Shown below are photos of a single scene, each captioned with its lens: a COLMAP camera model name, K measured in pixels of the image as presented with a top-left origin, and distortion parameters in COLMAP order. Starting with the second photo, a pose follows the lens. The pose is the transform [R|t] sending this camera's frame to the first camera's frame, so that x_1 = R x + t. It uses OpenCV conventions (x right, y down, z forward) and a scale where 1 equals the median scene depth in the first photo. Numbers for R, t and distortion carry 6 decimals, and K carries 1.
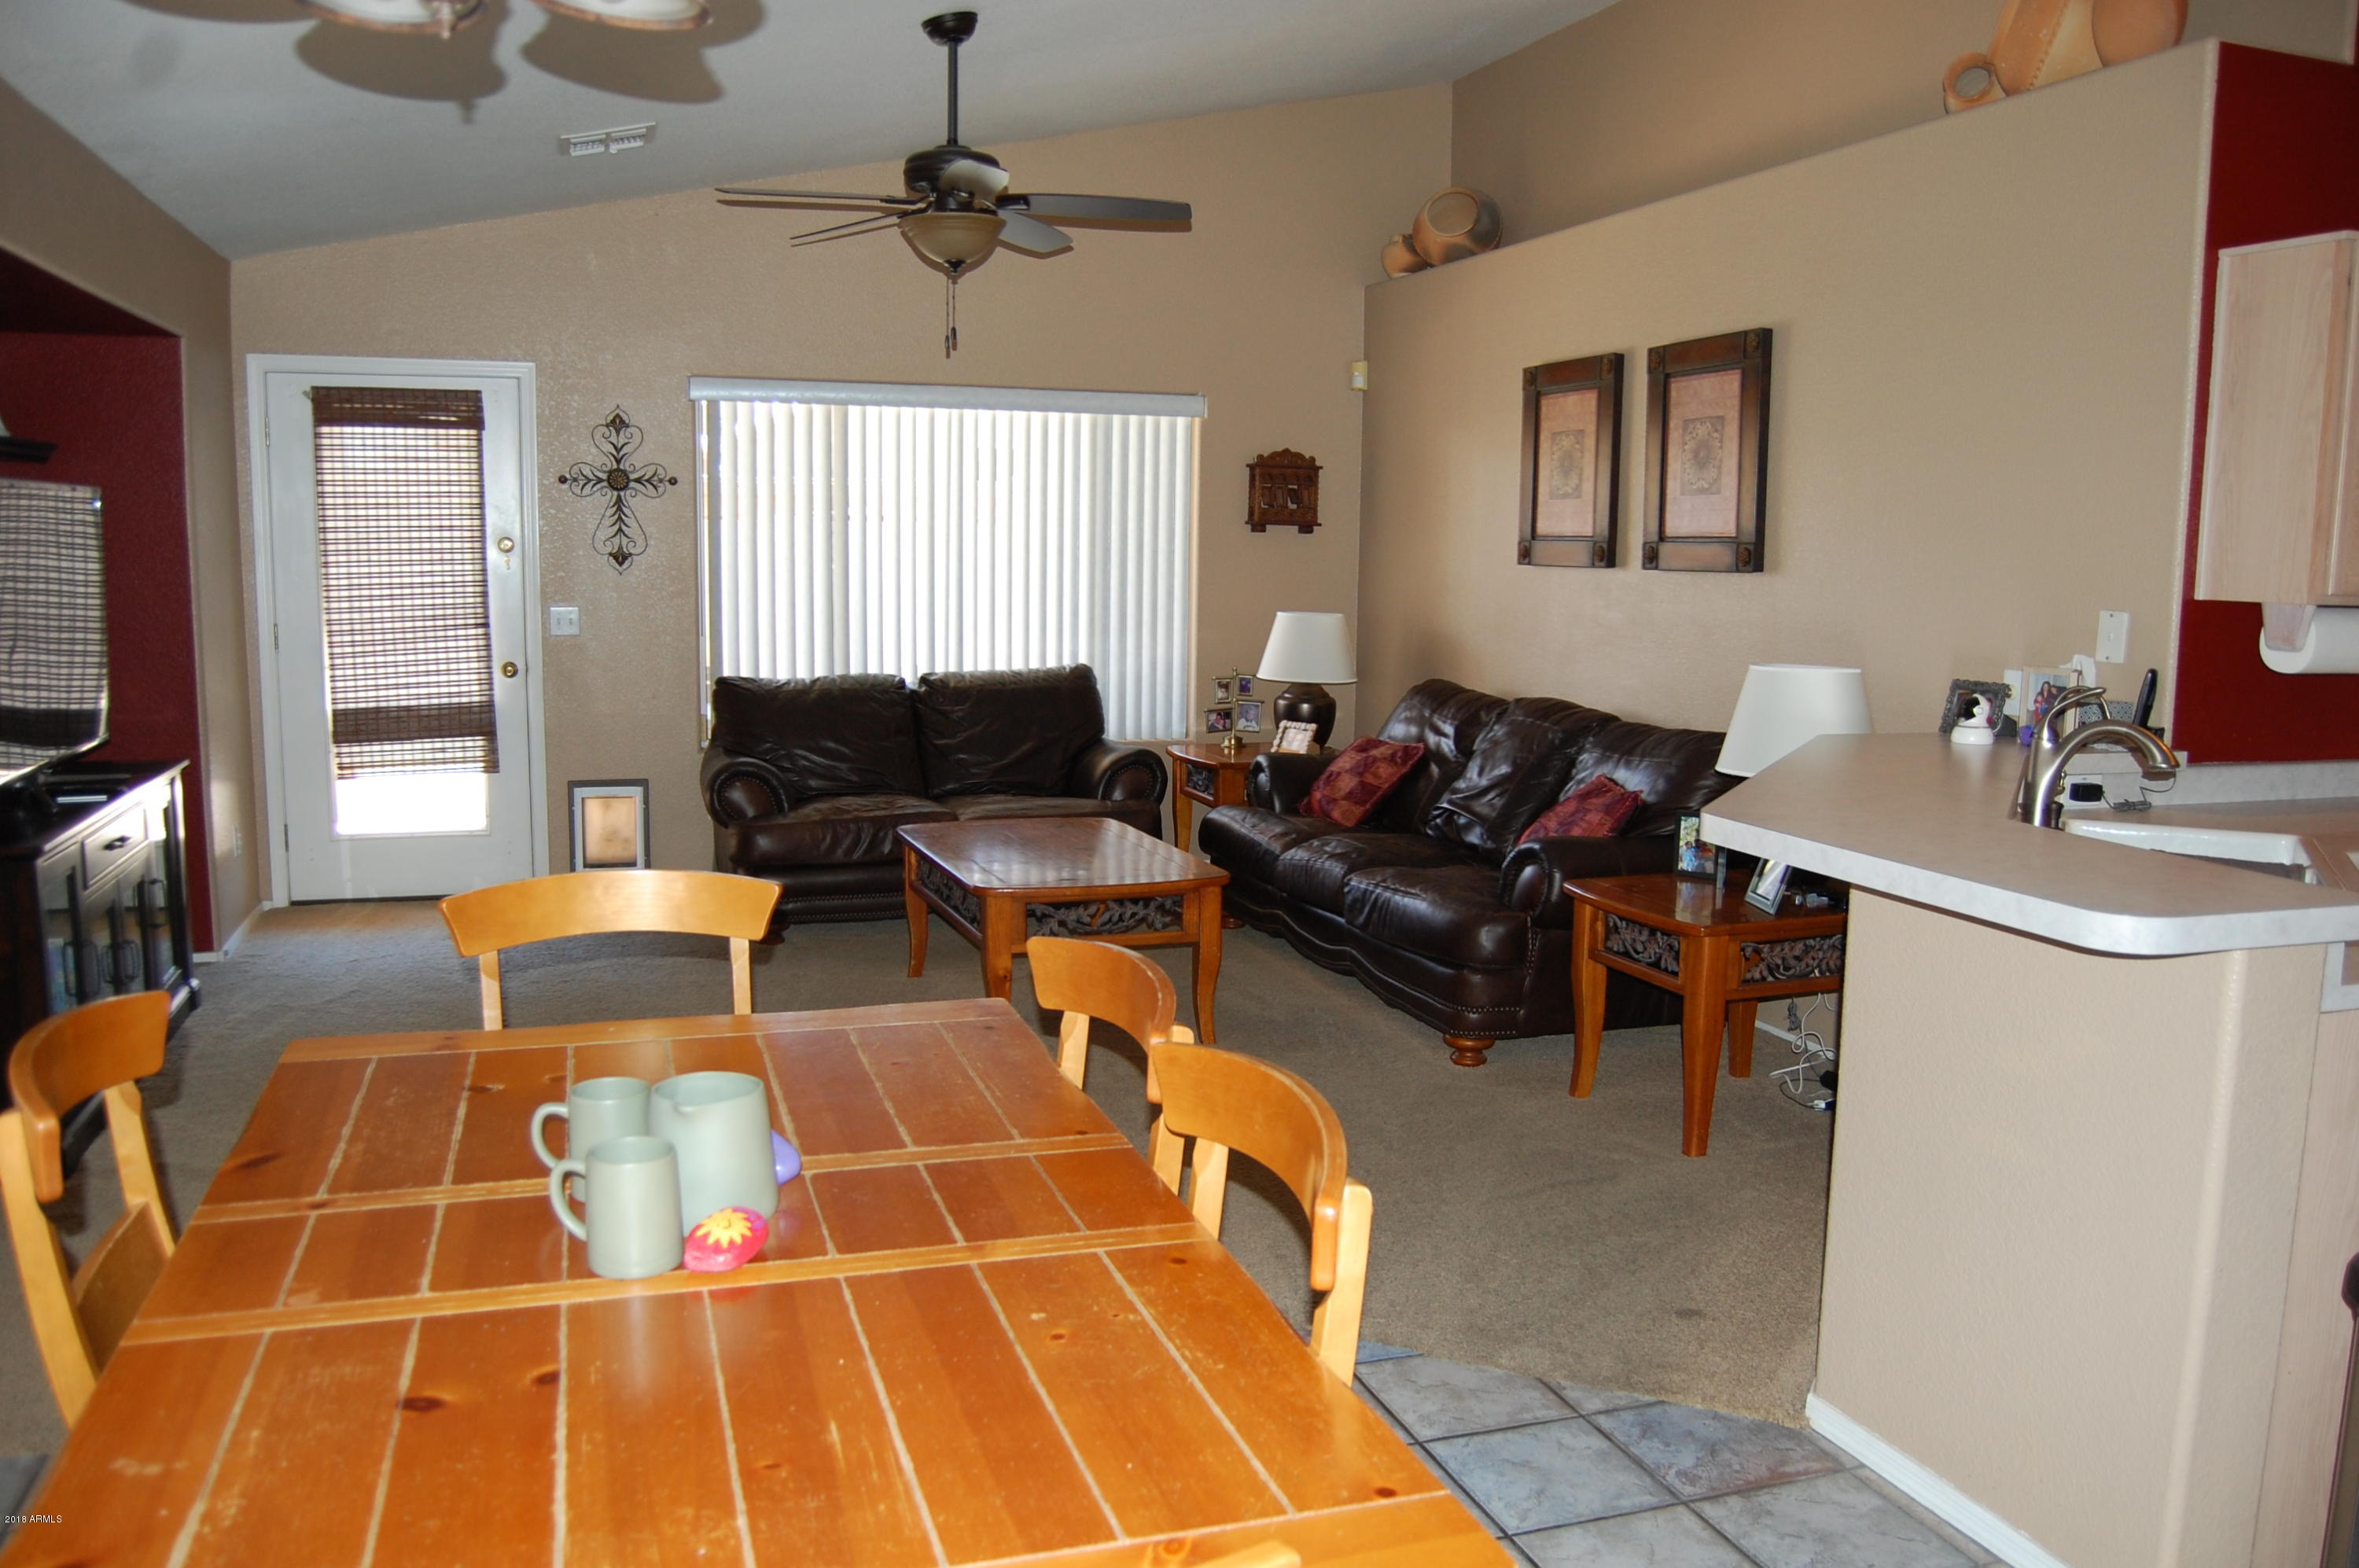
lens RADIAL K [[1842.1, 0, 1178.4], [0, 1842.1, 808.6], [0, 0, 1]] dist [-0.097972, 0.039912]
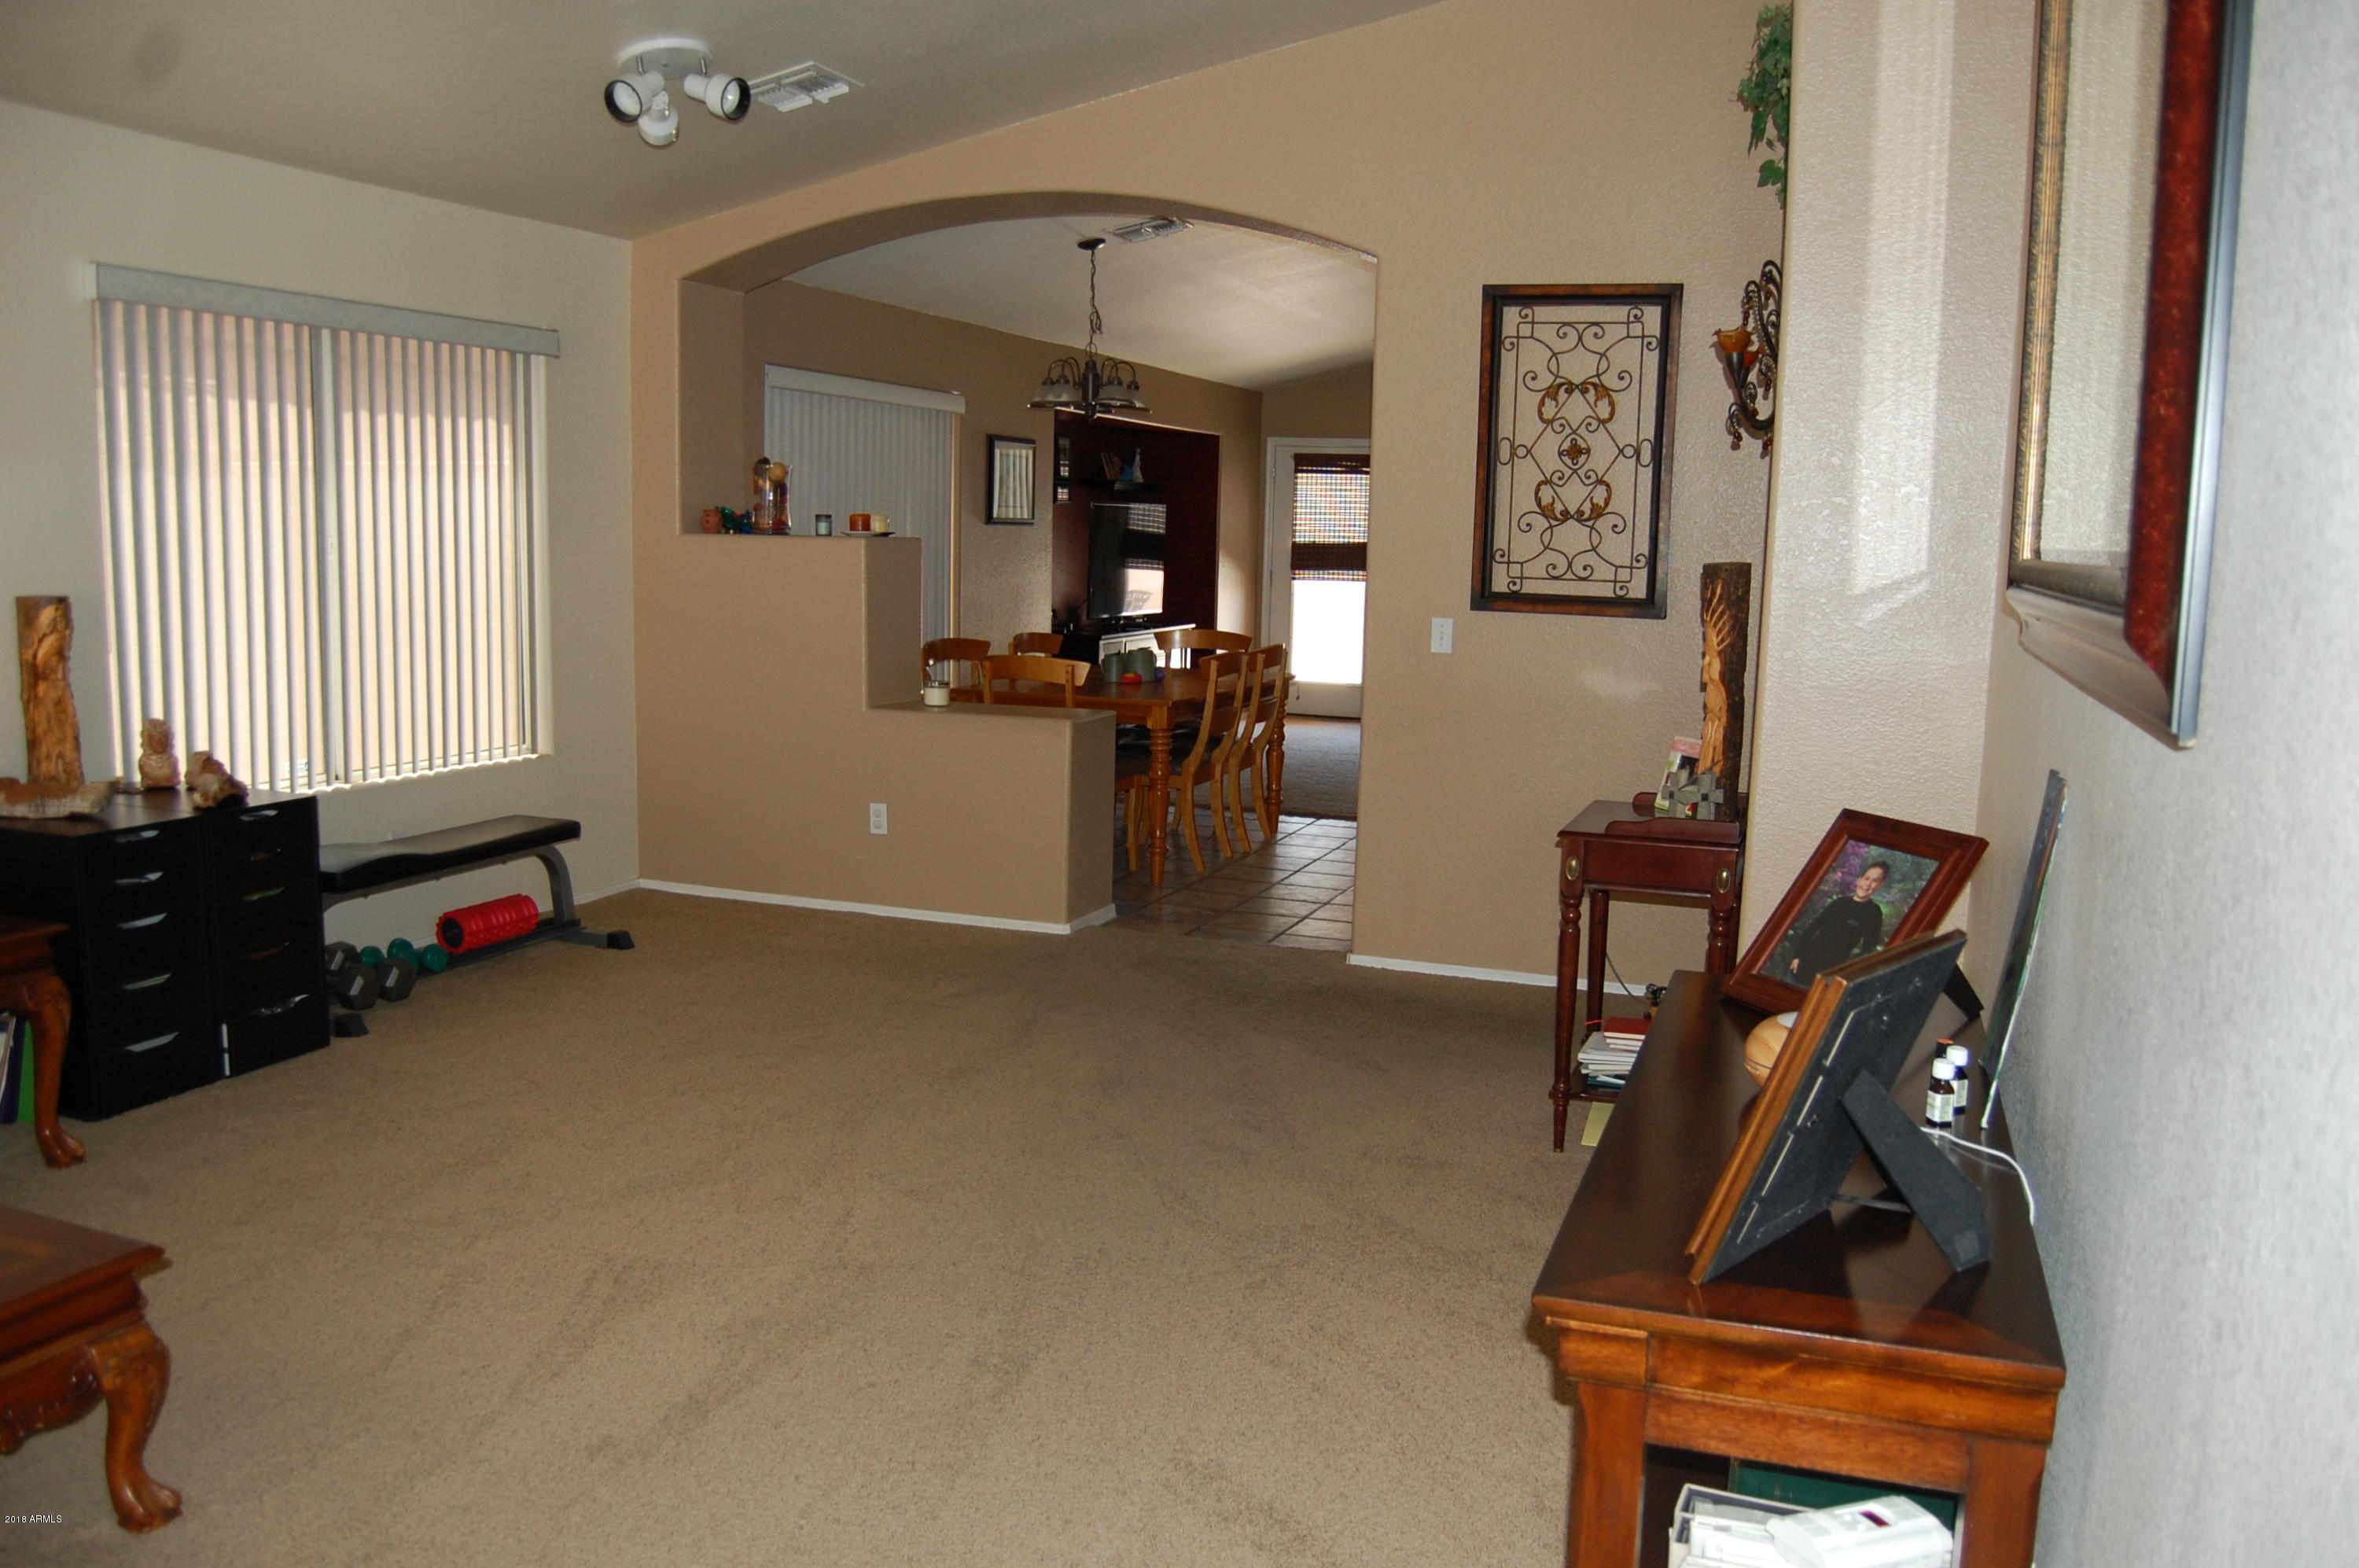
lens RADIAL K [[1842.1, 0, 1178.4], [0, 1842.1, 808.6], [0, 0, 1]] dist [-0.097972, 0.039912]
pose [[0.778345, 0.098583, -0.620048, 0.704761], [-0.101741, 0.994347, 0.030378, 0.108023], [0.619538, 0.039440, 0.783975, -0.655366]]
